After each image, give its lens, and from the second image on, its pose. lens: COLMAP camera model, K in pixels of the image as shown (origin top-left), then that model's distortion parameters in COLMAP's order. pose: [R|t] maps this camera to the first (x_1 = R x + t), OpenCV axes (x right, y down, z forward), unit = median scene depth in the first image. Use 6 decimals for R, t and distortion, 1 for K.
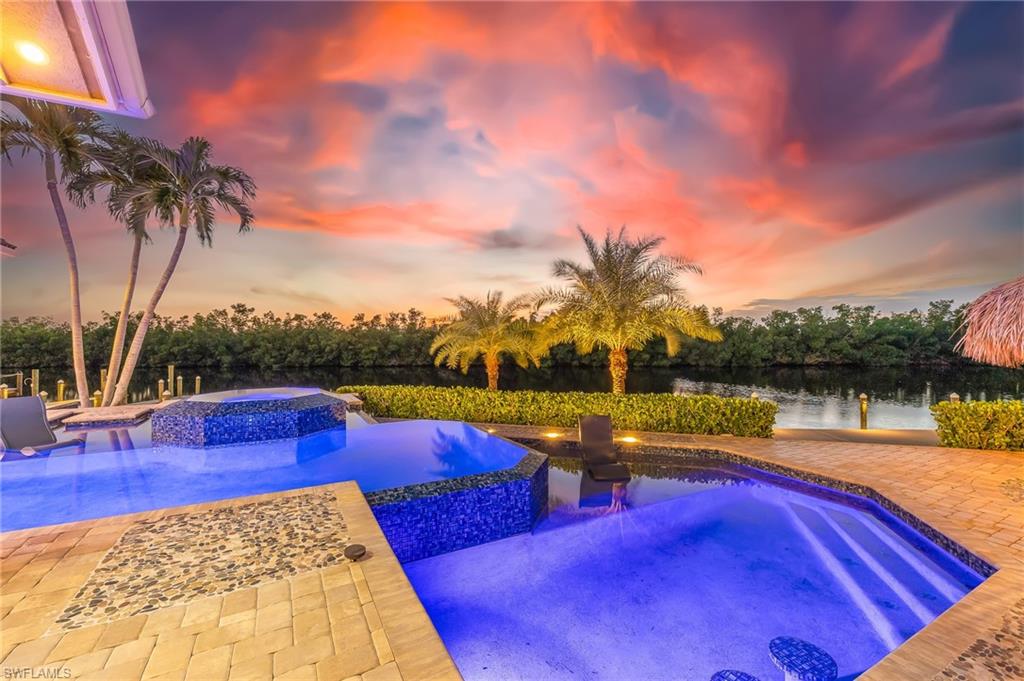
lens RADIAL K [[435.3, 0, 512.6], [0, 435.3, 330.9], [0, 0, 1]] dist [-0.000749, -0.000042]
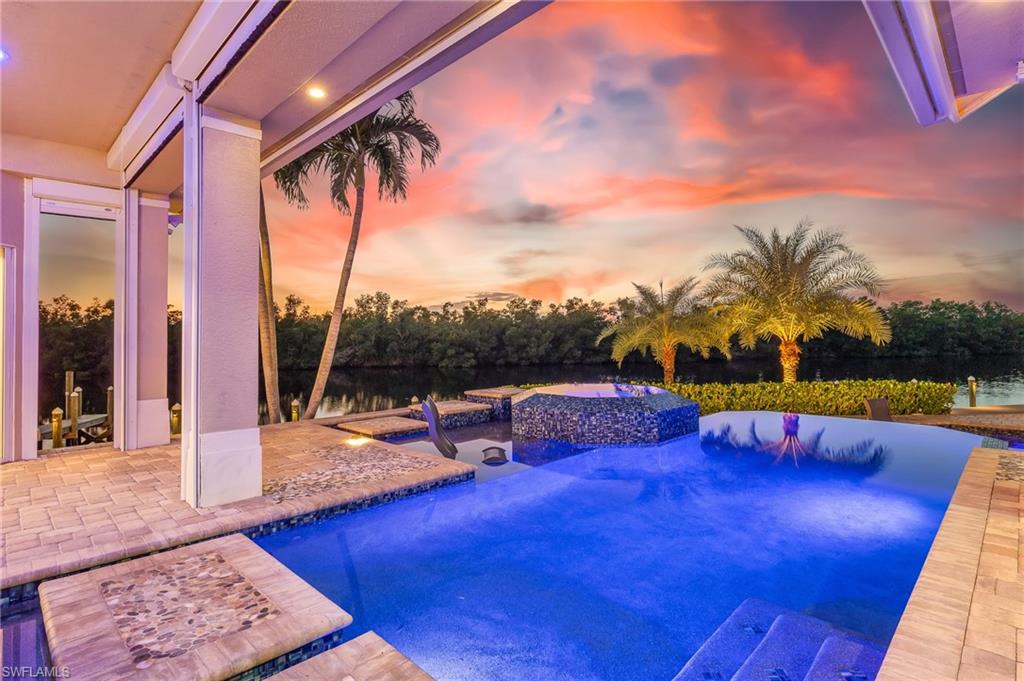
lens RADIAL K [[520.2, 0, 513.0], [0, 520.2, 316.2], [0, 0, 1]] dist [0.001207, 0.000212]
pose [[0.953022, 0.009227, 0.302761, -0.696107], [-0.003921, 0.999828, -0.018129, 0.009562], [-0.302876, 0.016091, 0.952894, 0.022149]]
